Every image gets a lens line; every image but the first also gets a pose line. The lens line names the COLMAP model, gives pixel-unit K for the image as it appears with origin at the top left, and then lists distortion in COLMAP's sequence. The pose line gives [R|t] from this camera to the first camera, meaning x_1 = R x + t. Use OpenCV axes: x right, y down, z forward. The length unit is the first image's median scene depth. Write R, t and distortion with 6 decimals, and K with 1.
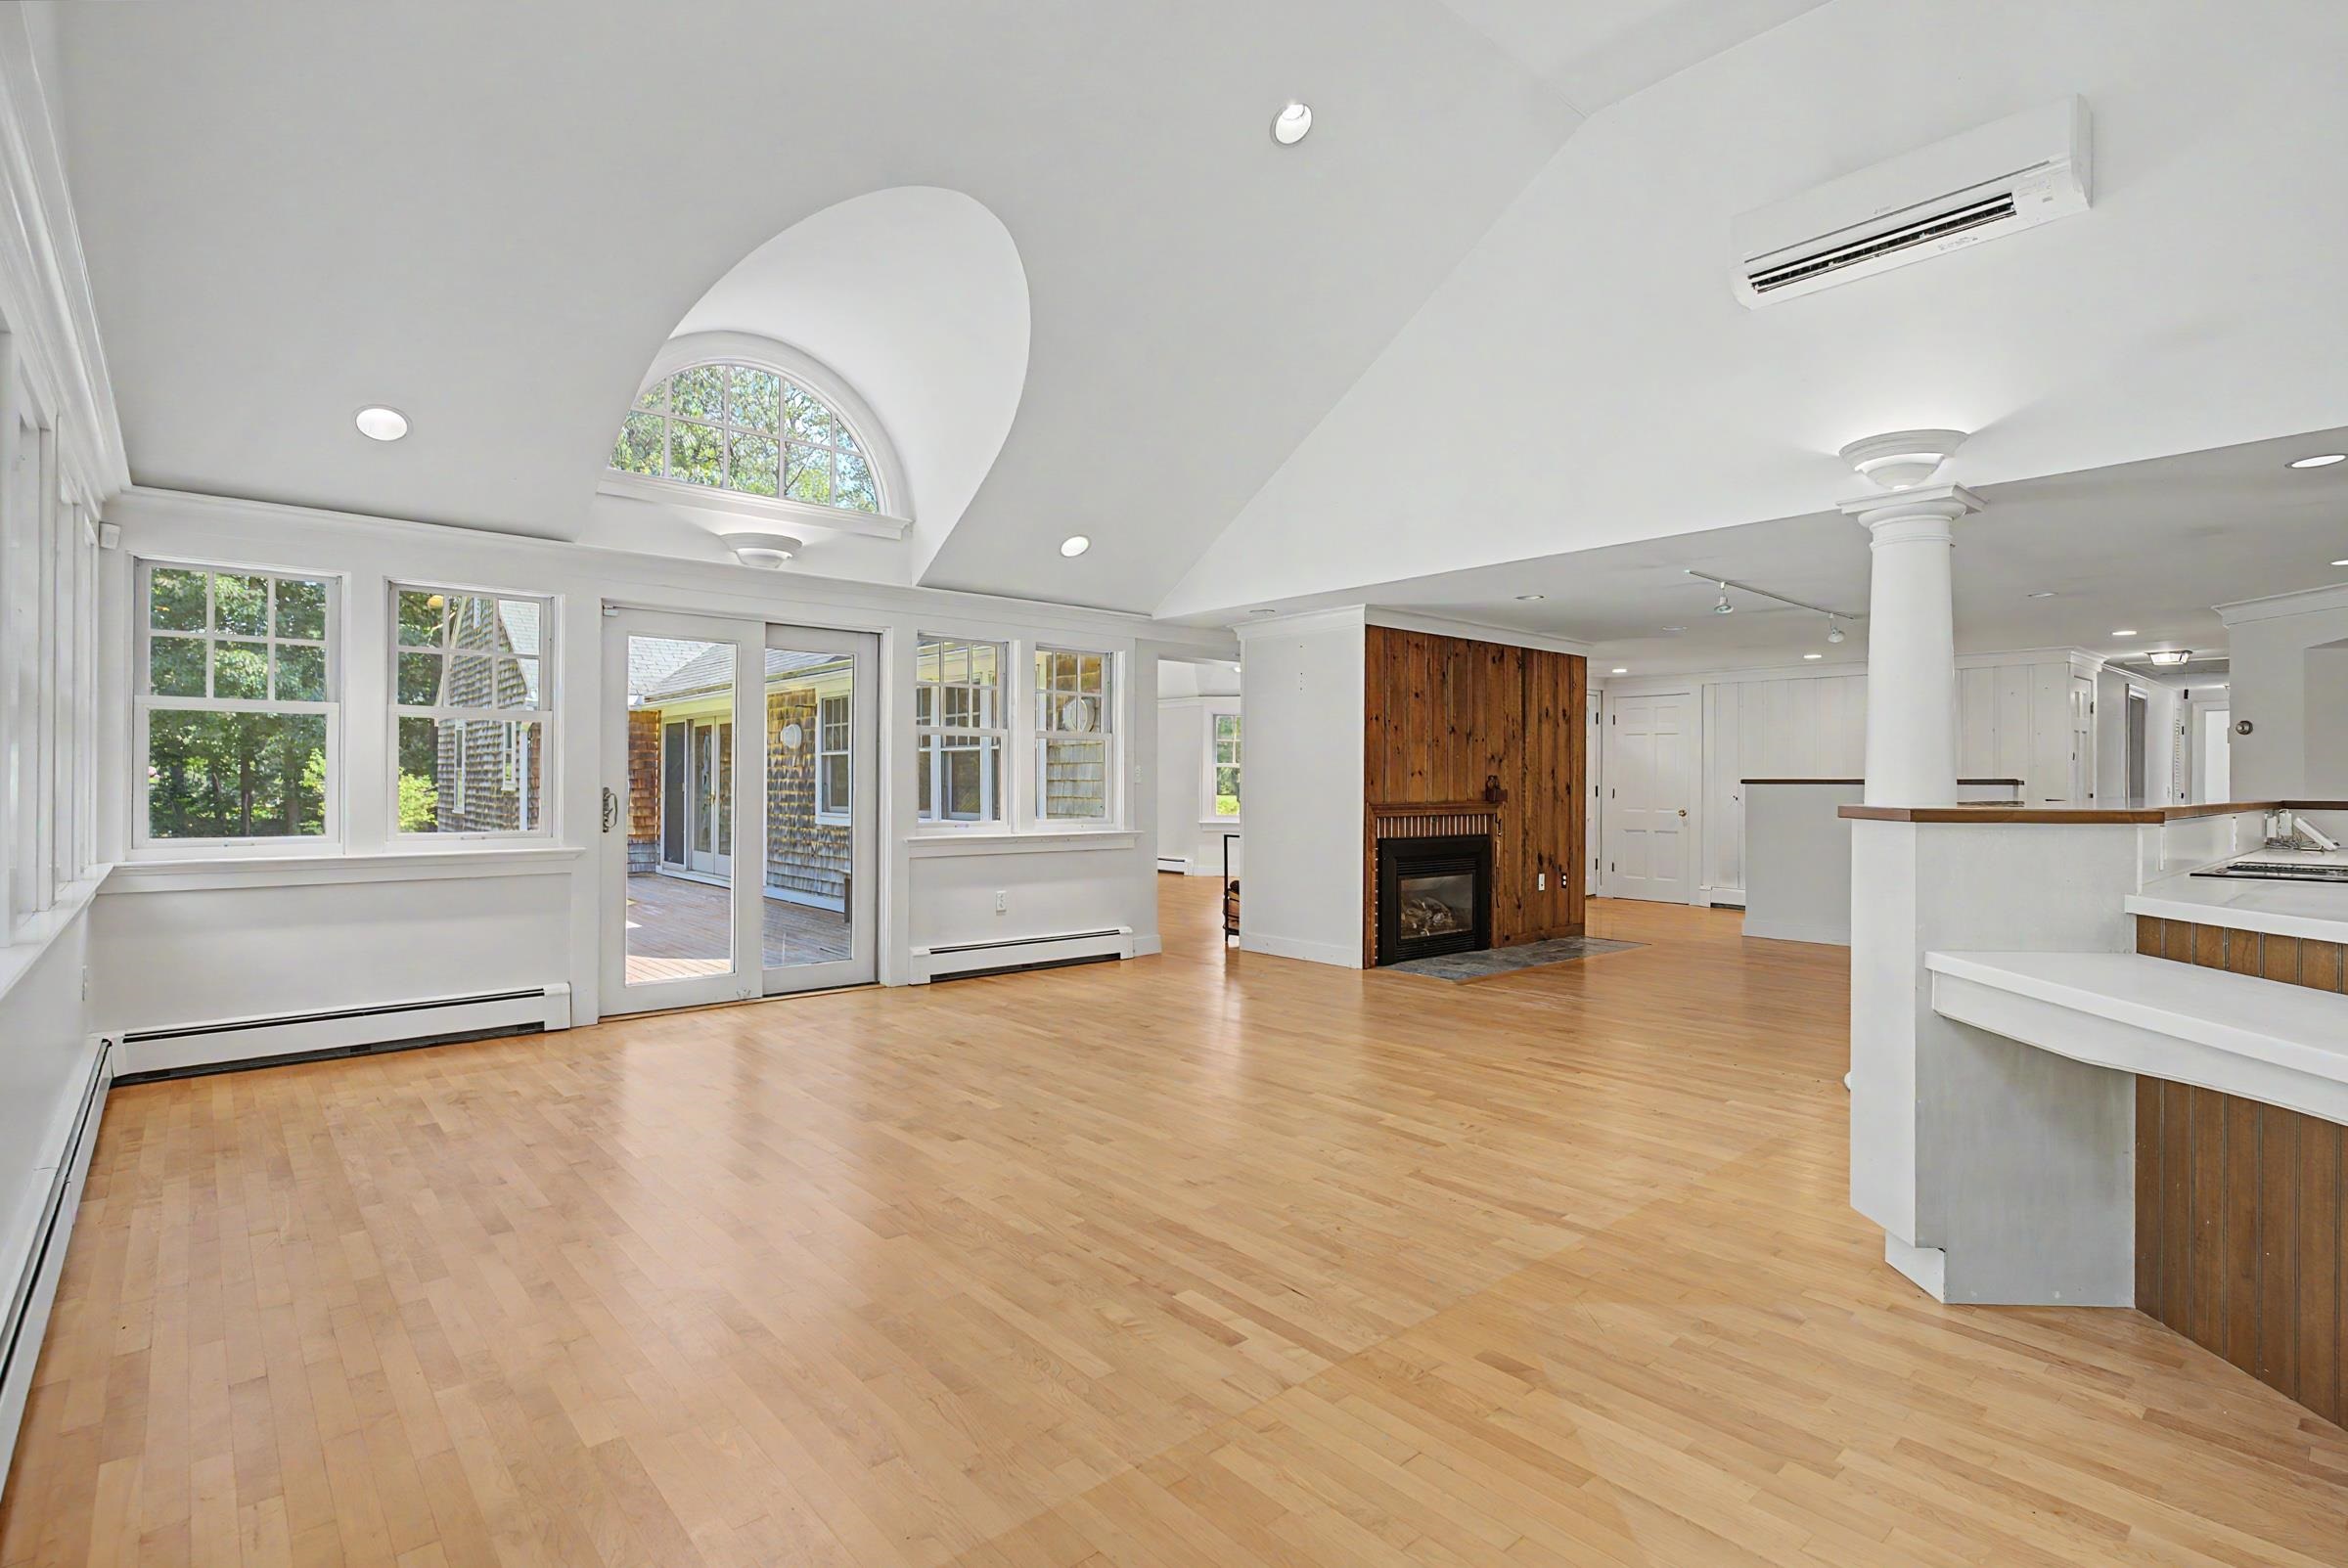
lens RADIAL K [[1103.0, 0, 1168.5], [0, 1103.0, 778.5], [0, 0, 1]] dist [0.000494, 0.002249]
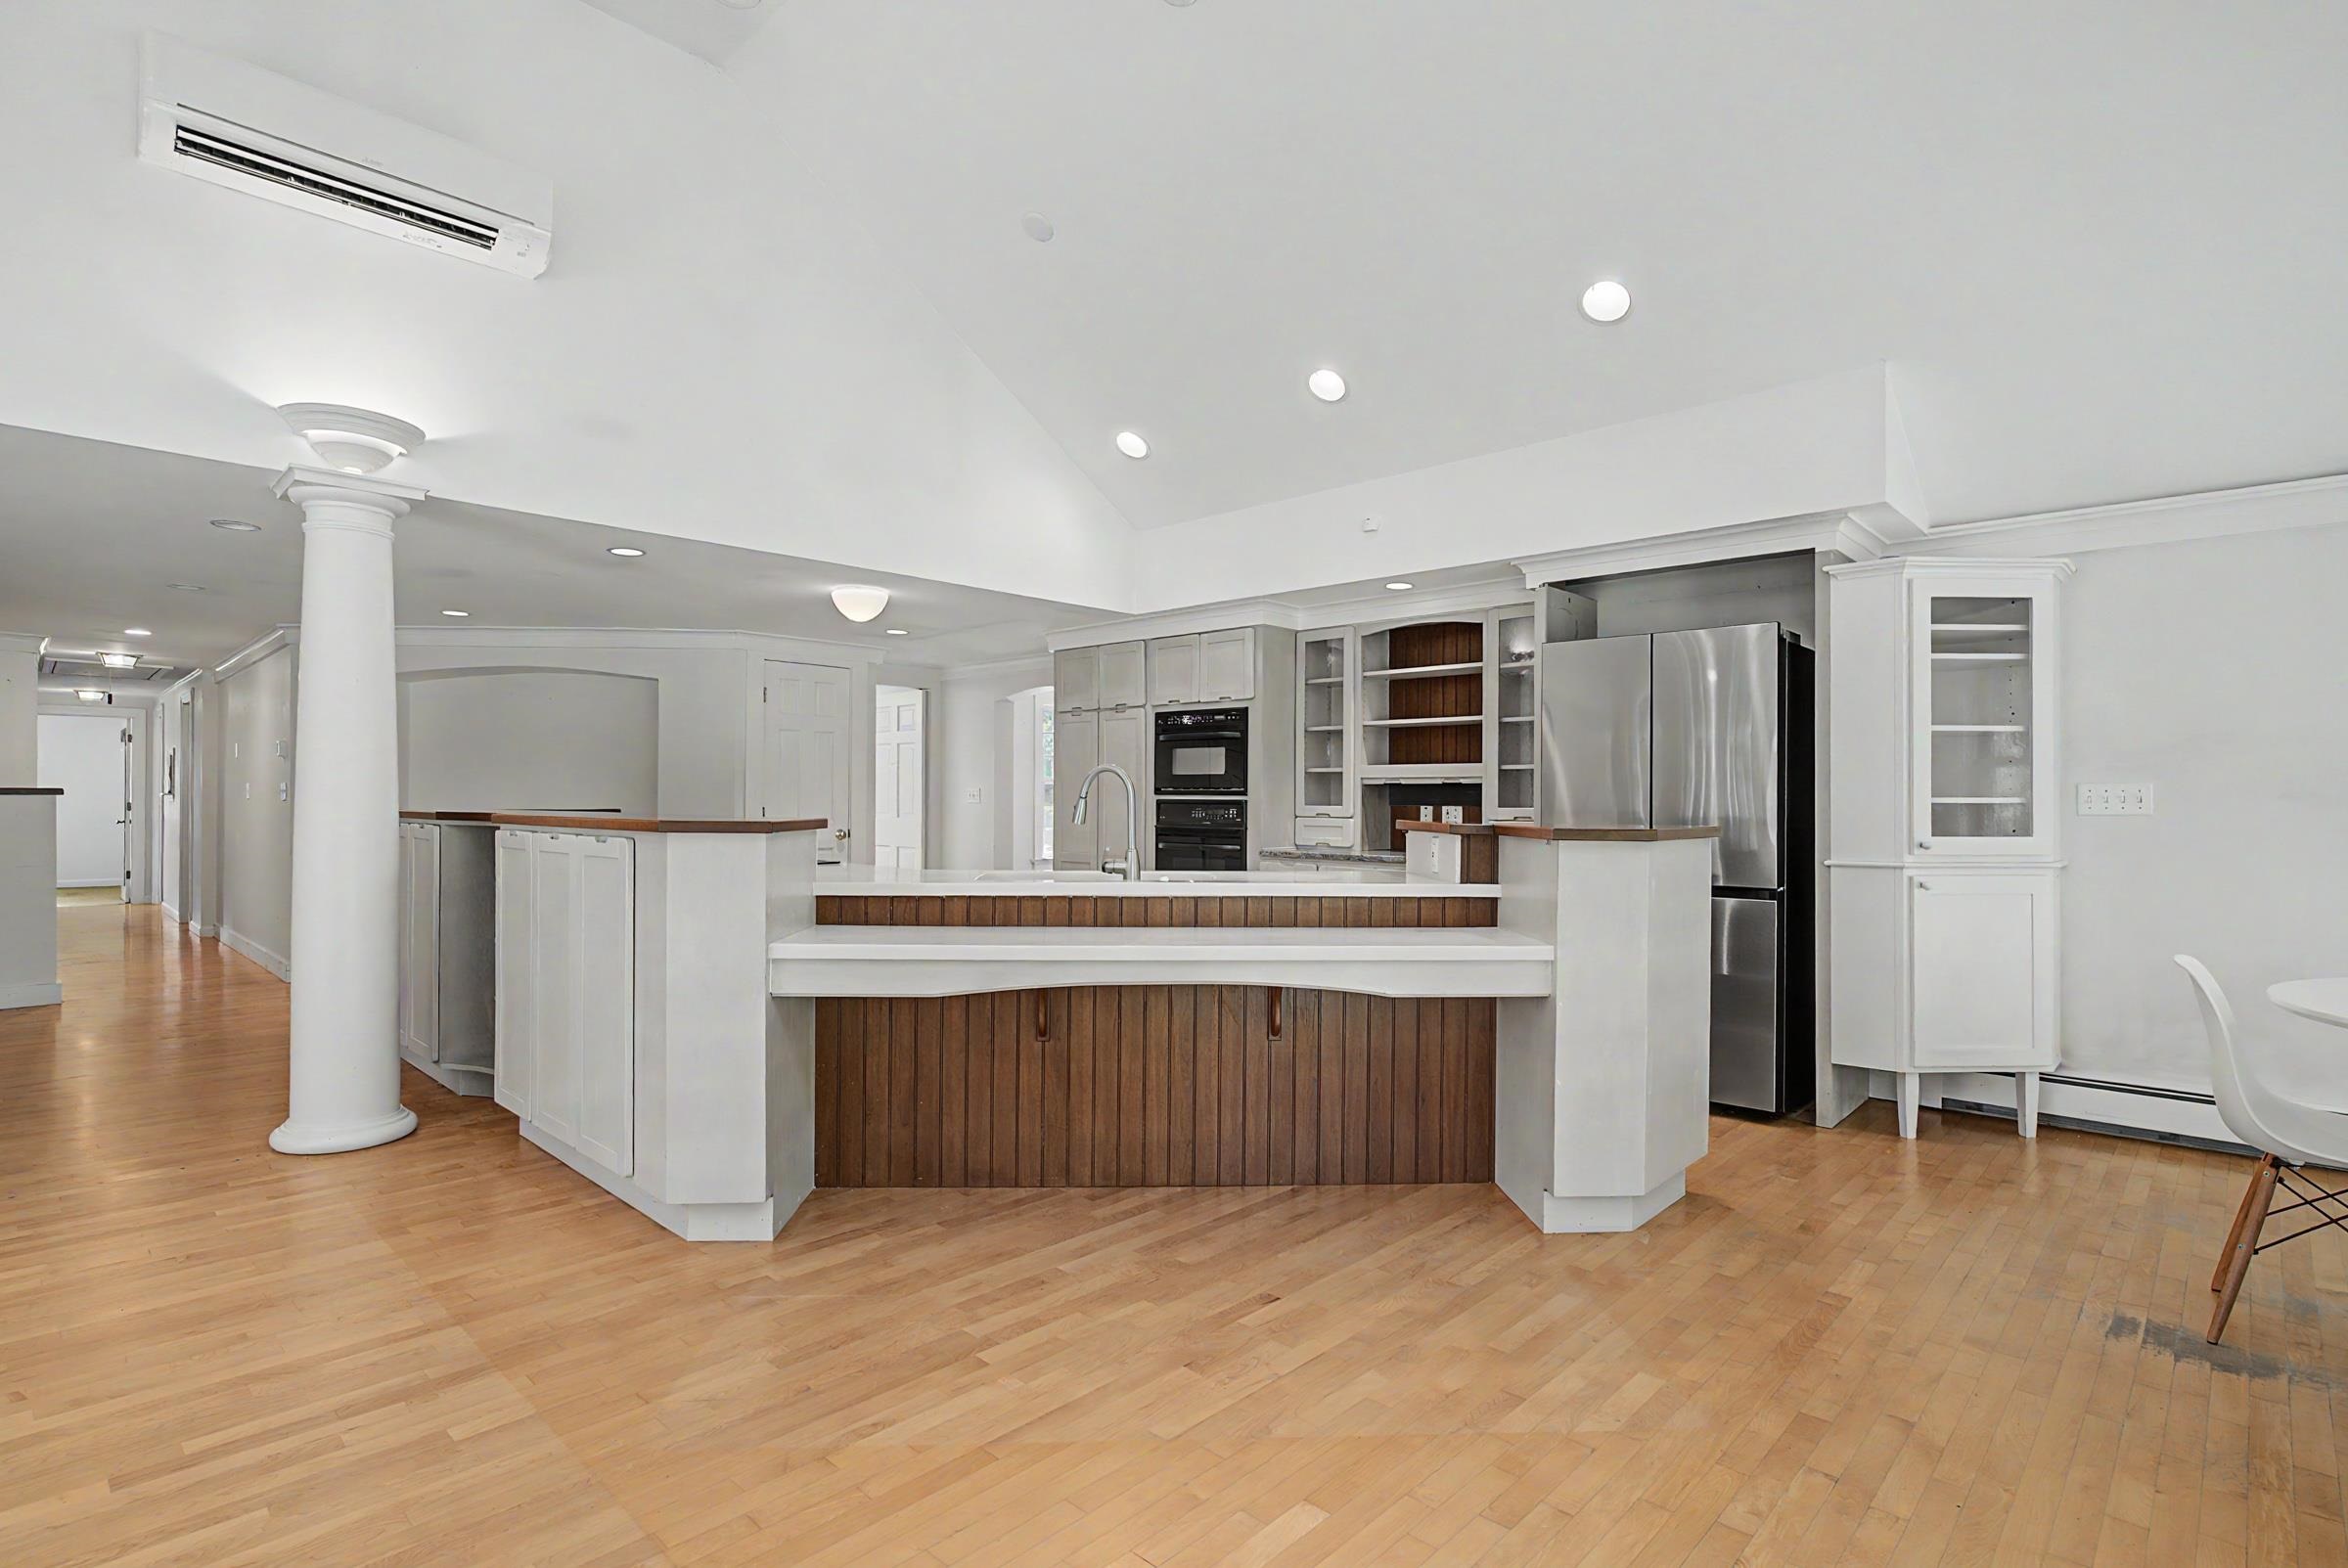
lens RADIAL K [[1149.6, 0, 1170.1], [0, 1149.6, 793.7], [0, 0, 1]] dist [0.001951, 0.000380]
pose [[-0.068671, -0.000782, 0.997639, -0.338050], [-0.007237, 0.999974, 0.000286, -0.002997], [-0.997613, -0.007200, -0.068674, 0.407874]]
